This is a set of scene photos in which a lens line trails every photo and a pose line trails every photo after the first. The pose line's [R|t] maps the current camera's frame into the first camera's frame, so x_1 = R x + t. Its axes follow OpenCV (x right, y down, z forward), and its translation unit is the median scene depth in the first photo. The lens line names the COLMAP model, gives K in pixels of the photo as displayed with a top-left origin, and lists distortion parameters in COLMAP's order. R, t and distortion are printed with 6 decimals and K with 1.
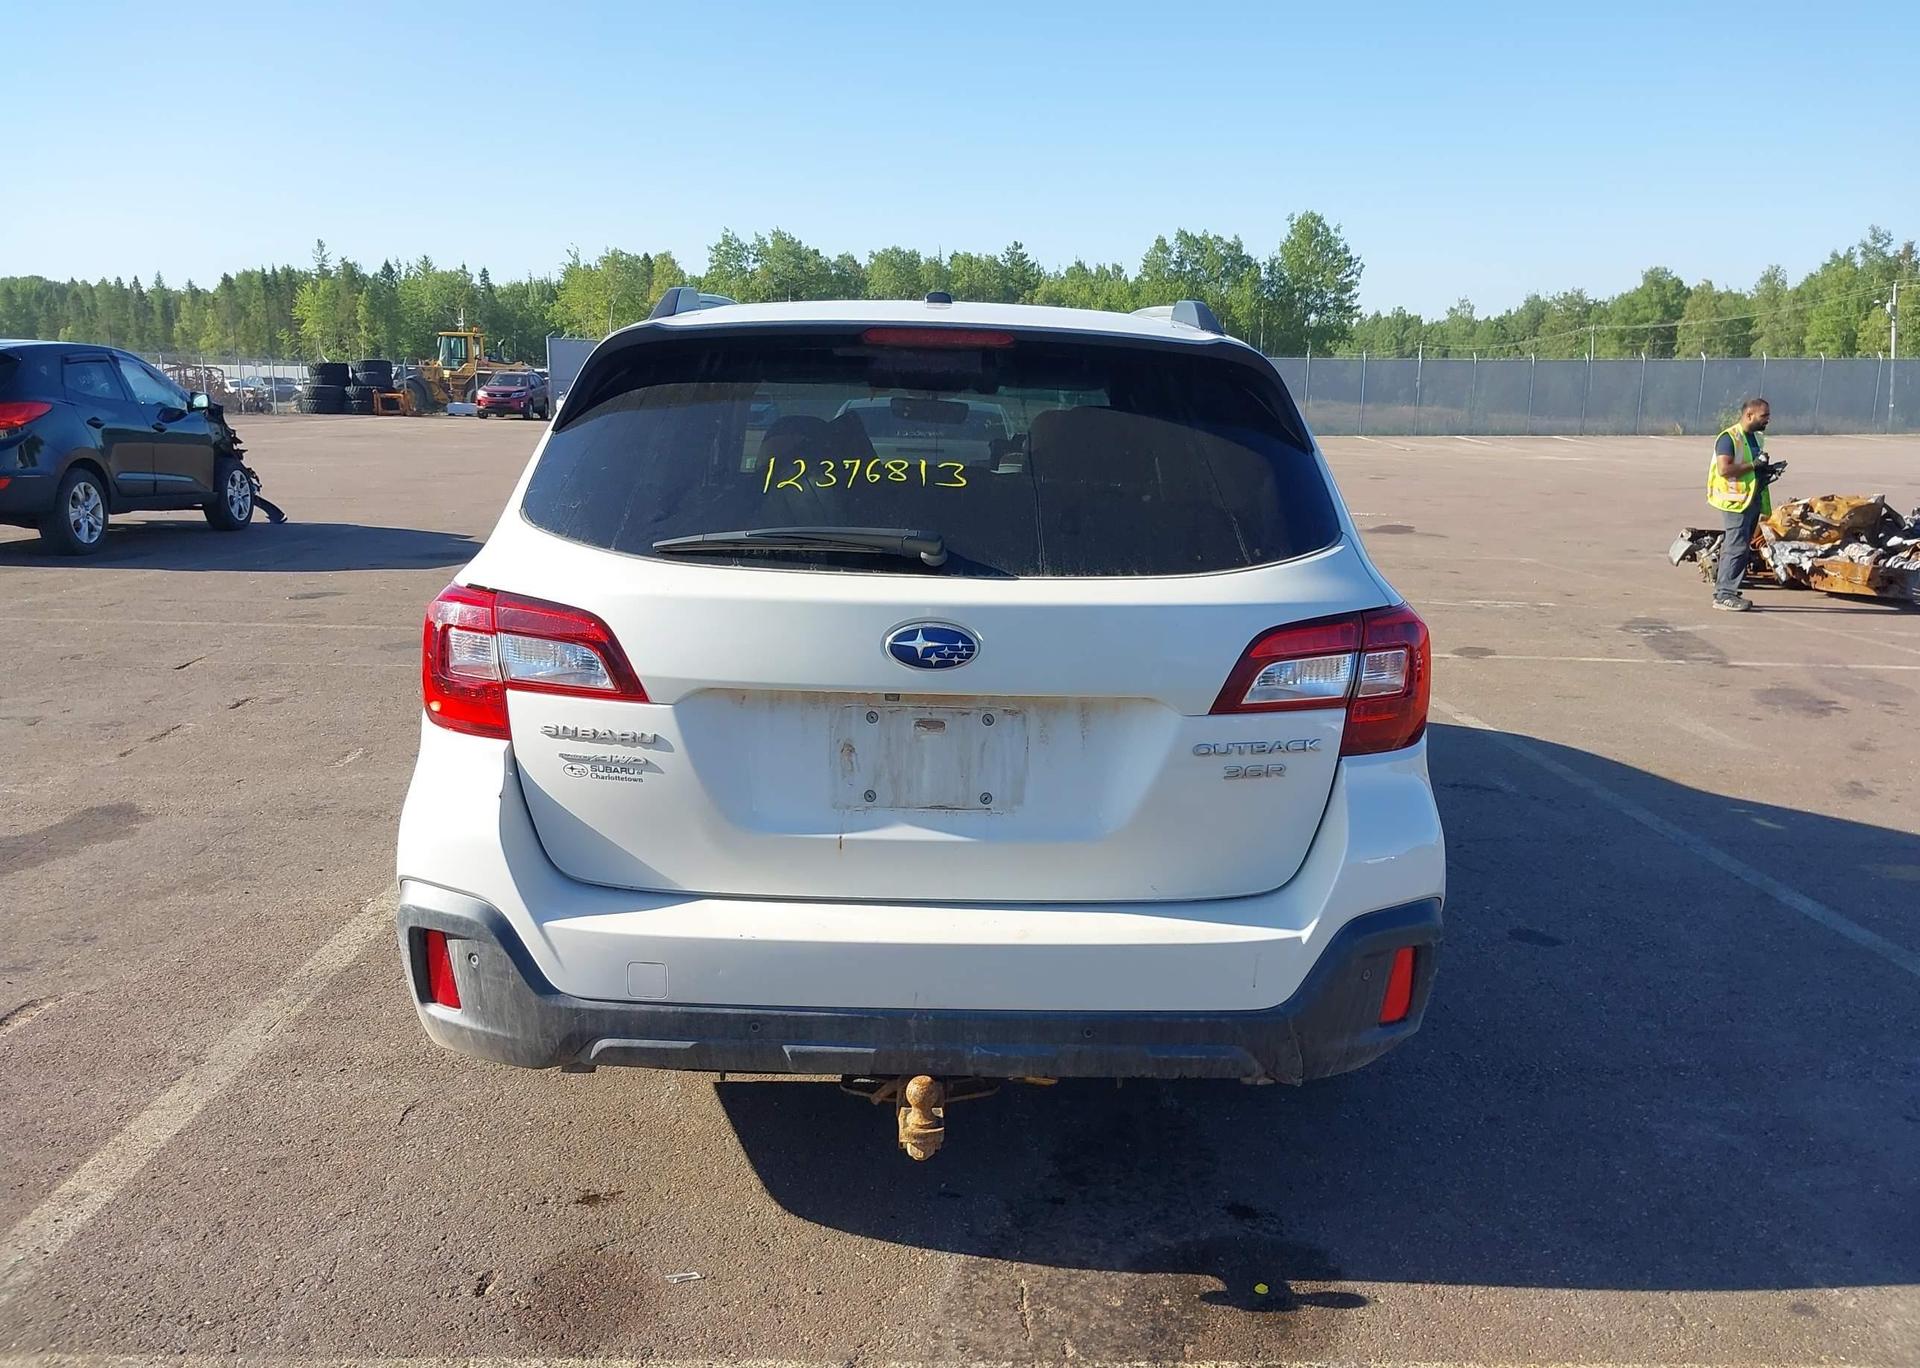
lens RADIAL K [[1555.6, 0, 944.2], [0, 1555.6, 682.9], [0, 0, 1]] dist [0.009816, 0.000917]
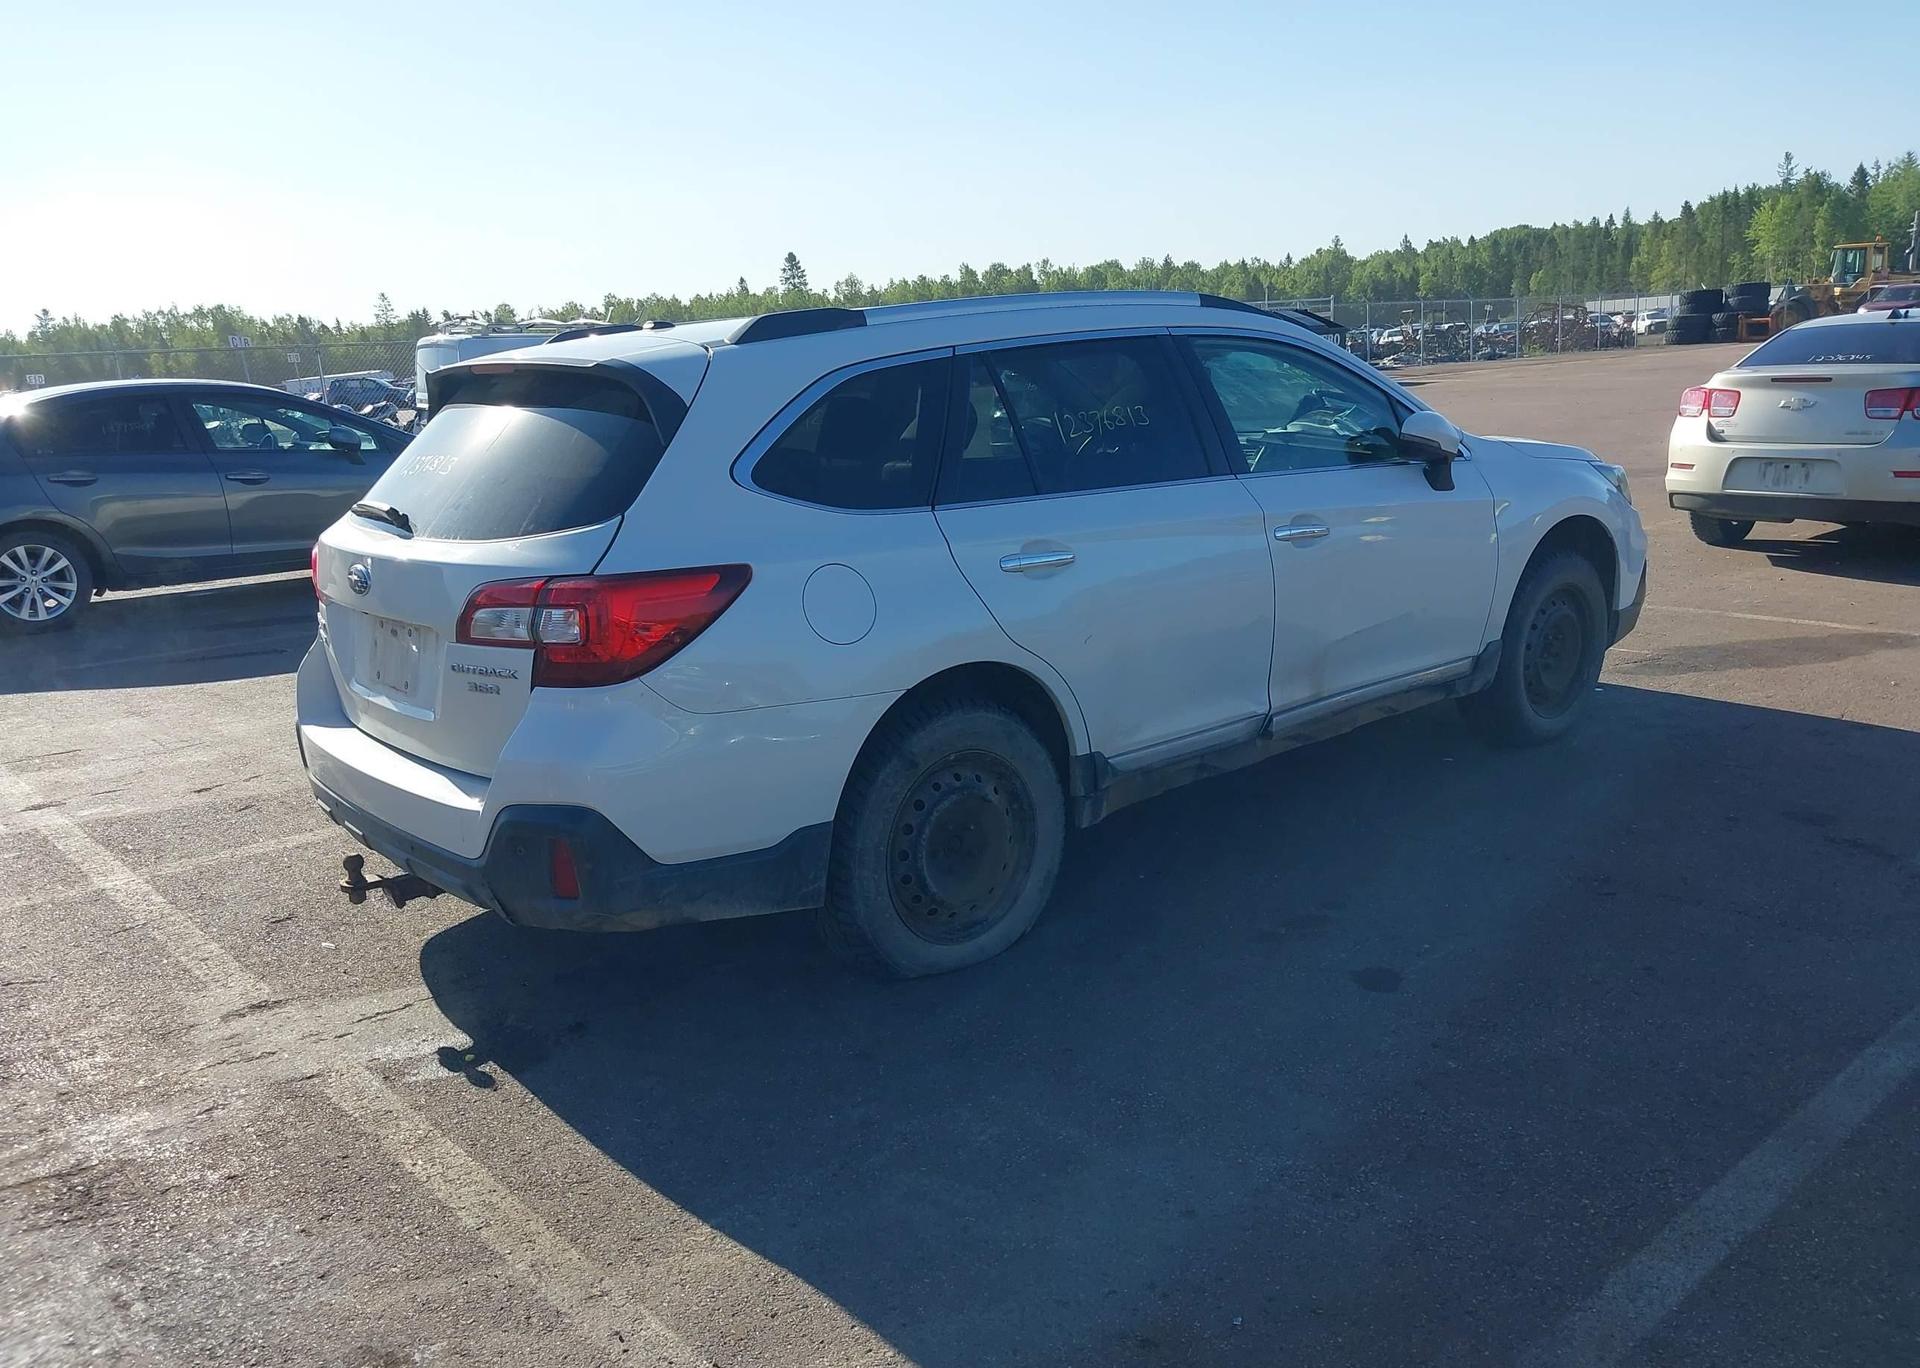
lens RADIAL K [[1578.1, 0, 1022.8], [0, 1578.1, 718.9], [0, 0, 1]] dist [0.010195, -0.009898]
pose [[0.640420, 0.127001, -0.757451, 1.551824], [-0.076709, 0.991879, 0.101450, -0.092834], [0.764184, -0.006868, 0.644961, 0.466805]]
